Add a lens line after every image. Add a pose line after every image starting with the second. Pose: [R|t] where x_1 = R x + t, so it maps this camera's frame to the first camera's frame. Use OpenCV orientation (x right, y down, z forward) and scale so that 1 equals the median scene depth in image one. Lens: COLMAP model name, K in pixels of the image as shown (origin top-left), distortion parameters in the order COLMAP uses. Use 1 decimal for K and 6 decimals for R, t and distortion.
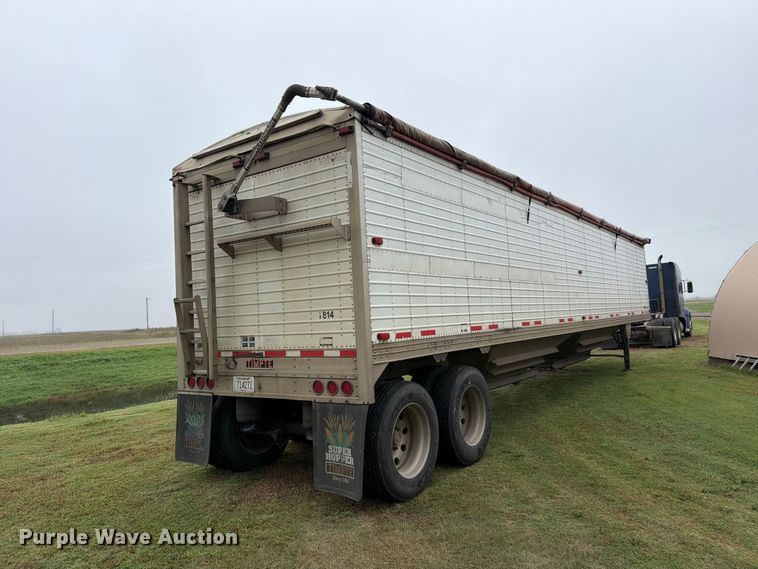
lens RADIAL K [[525.4, 0, 379.0], [0, 525.4, 284.5], [0, 0, 1]] dist [0.123271, -0.236701]
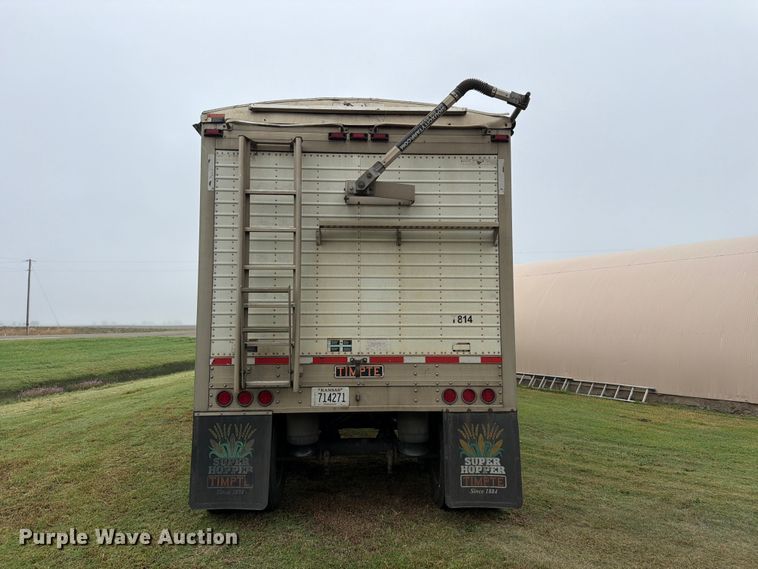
lens RADIAL K [[597.4, 0, 379.0], [0, 597.4, 284.5], [0, 0, 1]] dist [0.137179, -0.196061]
pose [[0.783486, 0.113723, 0.610915, -0.825646], [-0.075792, 0.993260, -0.087695, 0.094445], [-0.616770, 0.022406, 0.786825, 0.220633]]
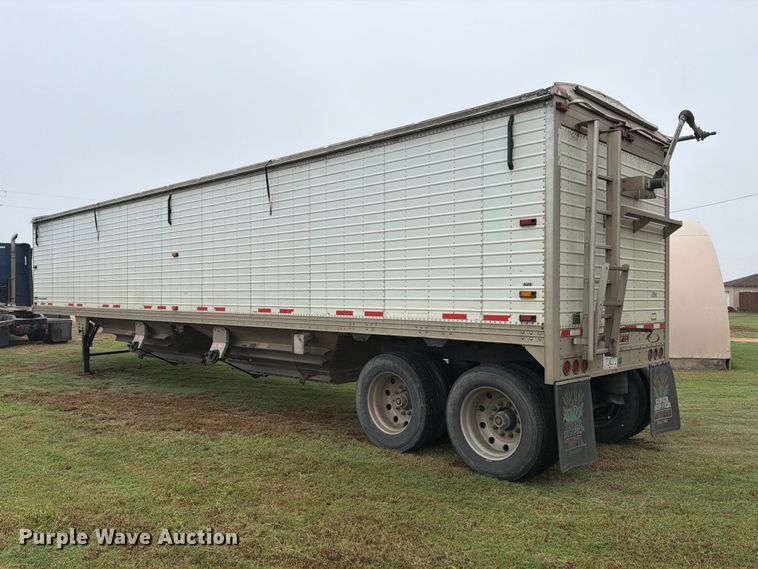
lens RADIAL K [[597.4, 0, 379.0], [0, 597.4, 284.5], [0, 0, 1]] dist [0.137179, -0.196061]
pose [[0.150024, 0.068157, 0.986330, -1.487918], [-0.078343, 0.995304, -0.056861, 0.152748], [-0.985573, -0.068742, 0.154659, 1.313742]]
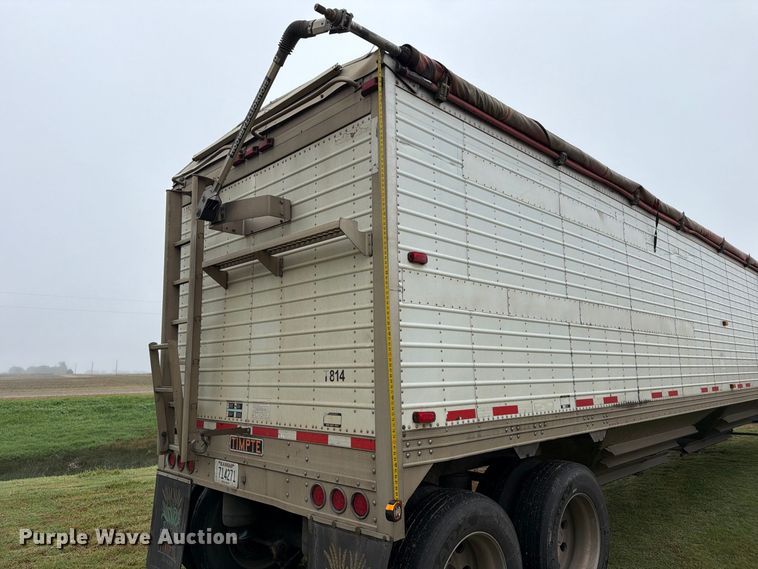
lens RADIAL K [[525.4, 0, 379.0], [0, 525.4, 284.5], [0, 0, 1]] dist [0.123271, -0.236701]
pose [[0.985994, 0.010313, -0.166464, 0.050764], [-0.025689, 0.995567, -0.090481, 0.004726], [0.164793, 0.093490, 0.981887, 0.357155]]
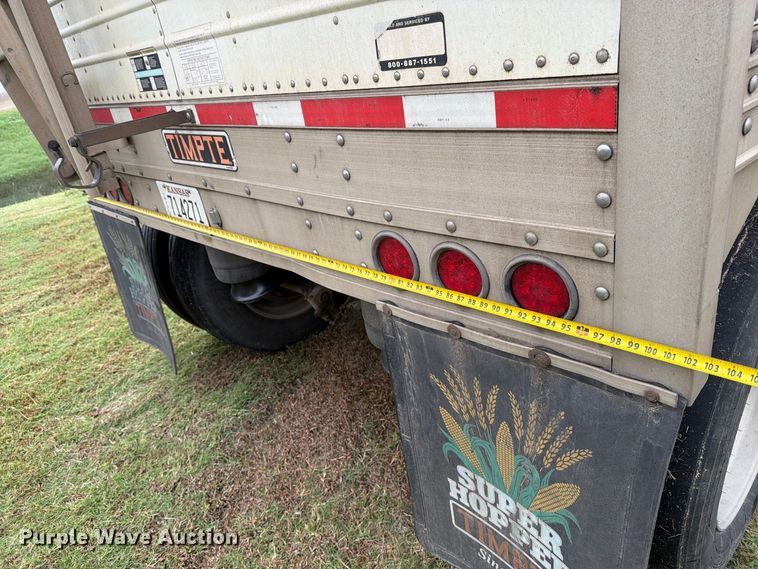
lens RADIAL K [[525.4, 0, 379.0], [0, 525.4, 284.5], [0, 0, 1]] dist [0.123271, -0.236701]
pose [[0.979985, -0.026059, -0.197356, -0.071448], [0.124079, 0.855218, 0.503197, 0.079531], [0.155669, -0.517614, 0.841334, 0.743768]]
